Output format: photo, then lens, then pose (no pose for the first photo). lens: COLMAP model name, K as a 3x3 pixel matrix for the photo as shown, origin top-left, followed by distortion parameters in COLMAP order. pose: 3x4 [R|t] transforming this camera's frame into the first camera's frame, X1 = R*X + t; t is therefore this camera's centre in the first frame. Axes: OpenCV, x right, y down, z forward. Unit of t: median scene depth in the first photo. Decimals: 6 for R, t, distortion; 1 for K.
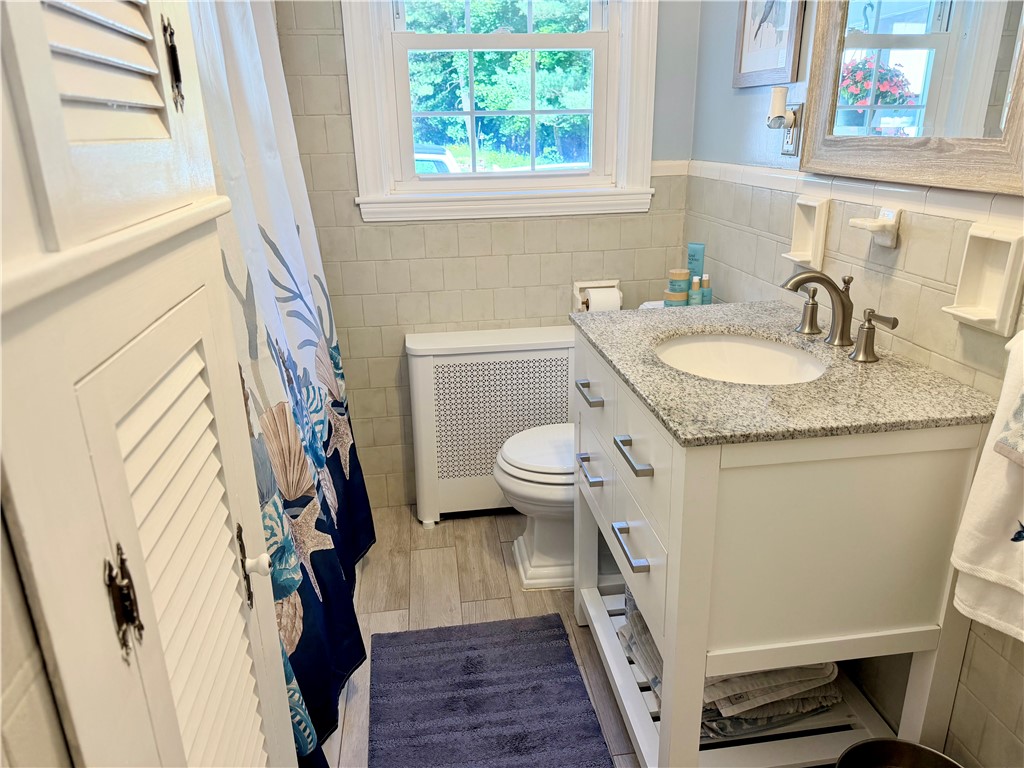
lens RADIAL K [[726.2, 0, 512.0], [0, 726.2, 384.0], [0, 0, 1]] dist [0.071975, -0.088240]
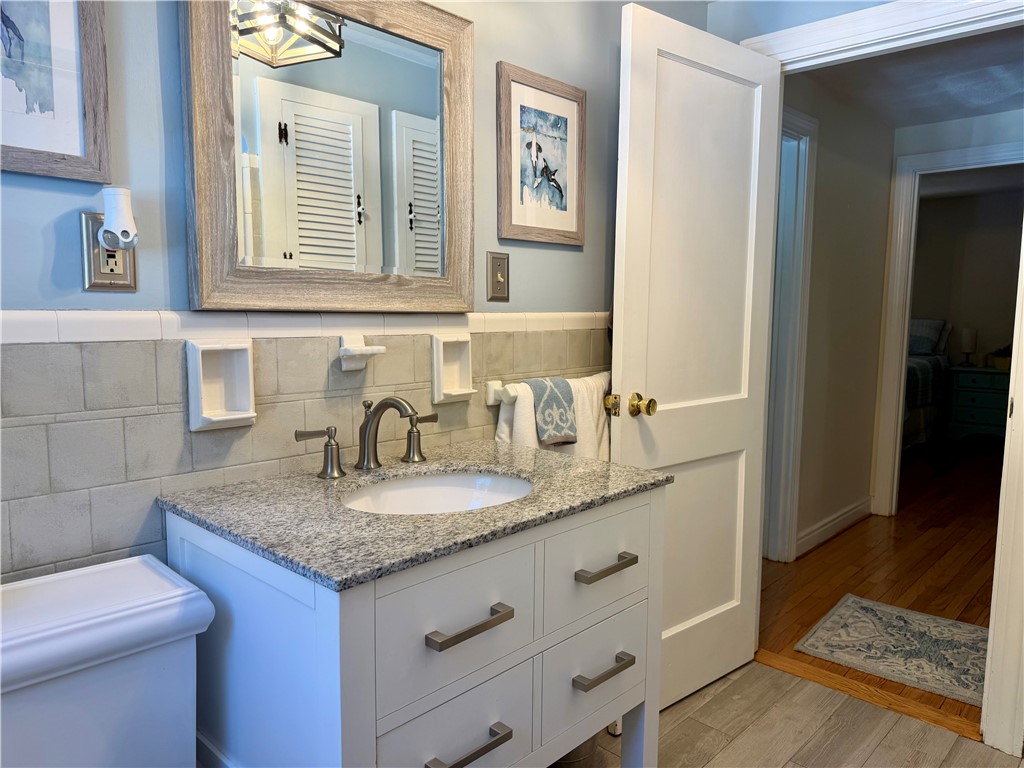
lens RADIAL K [[726.2, 0, 512.0], [0, 726.2, 384.0], [0, 0, 1]] dist [0.071975, -0.088240]
pose [[-0.628306, -0.060431, 0.775616, -0.492974], [0.262240, 0.922178, 0.284284, -0.436105], [-0.732436, 0.382015, -0.563563, 1.529334]]
